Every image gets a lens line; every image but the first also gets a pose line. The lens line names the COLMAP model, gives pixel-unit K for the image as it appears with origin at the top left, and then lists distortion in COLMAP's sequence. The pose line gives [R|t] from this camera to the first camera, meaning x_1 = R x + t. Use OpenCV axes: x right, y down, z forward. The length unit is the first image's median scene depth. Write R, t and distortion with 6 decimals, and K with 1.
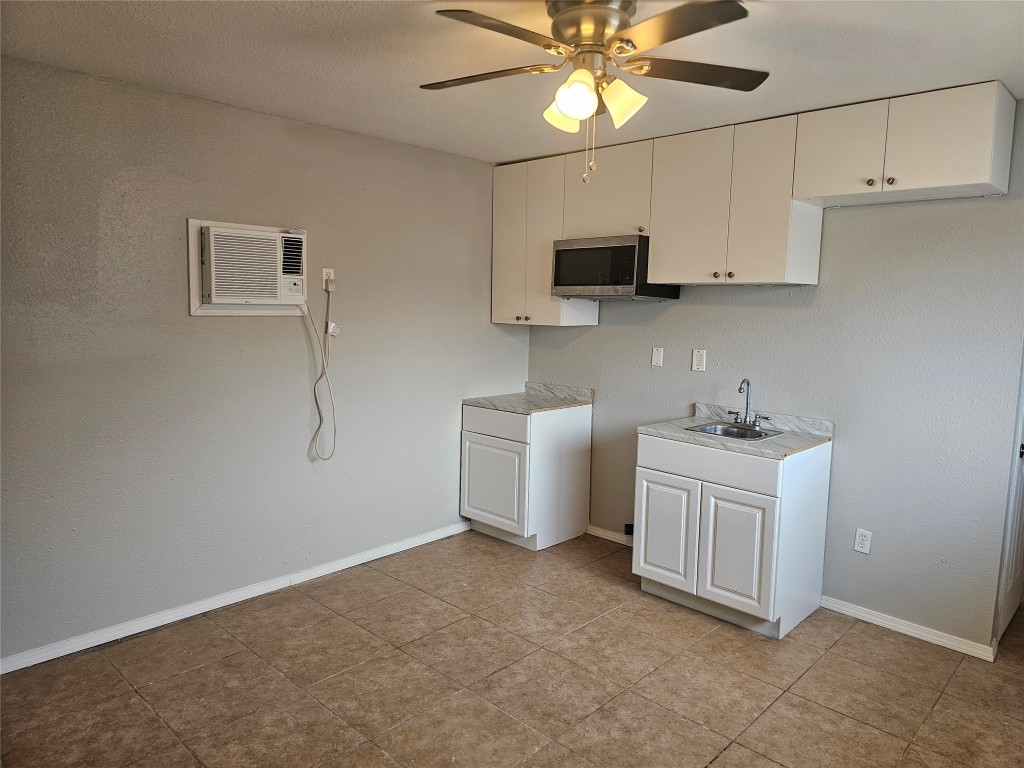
lens RADIAL K [[685.4, 0, 522.6], [0, 685.4, 381.1], [0, 0, 1]] dist [0.074102, -0.067566]
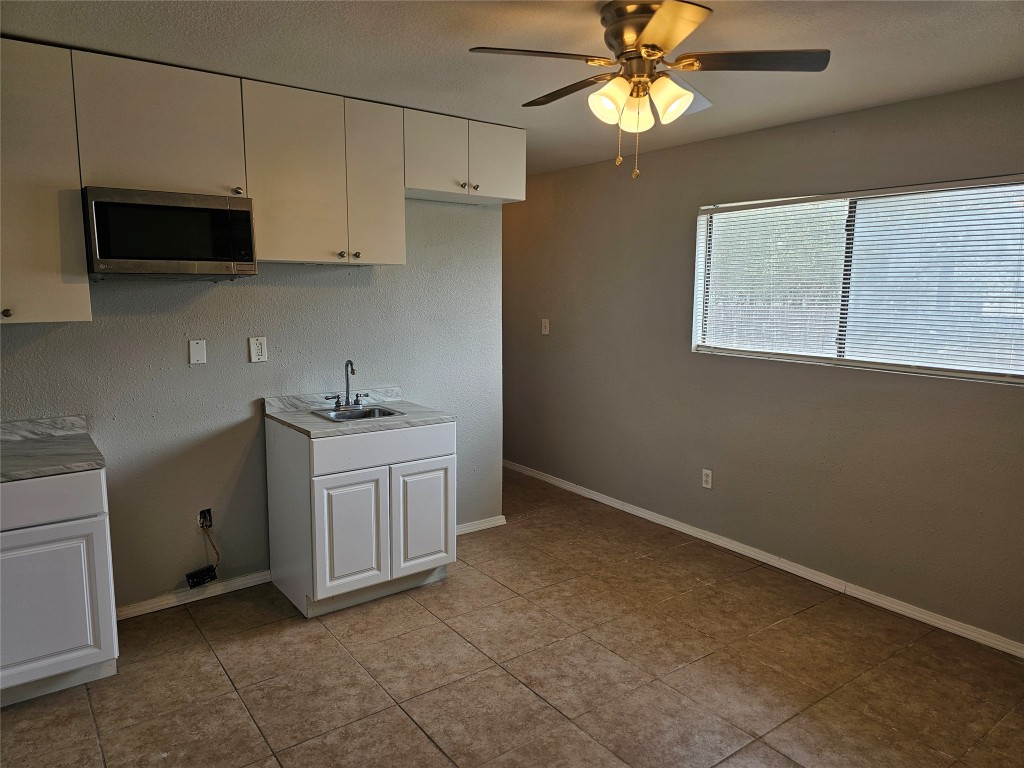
lens RADIAL K [[685.4, 0, 518.6], [0, 685.4, 383.4], [0, 0, 1]] dist [0.074102, -0.067566]
pose [[0.175872, -0.156889, 0.971831, -0.637563], [0.113702, 0.983849, 0.138253, -0.084461], [-0.977825, 0.086184, 0.190870, 0.609796]]
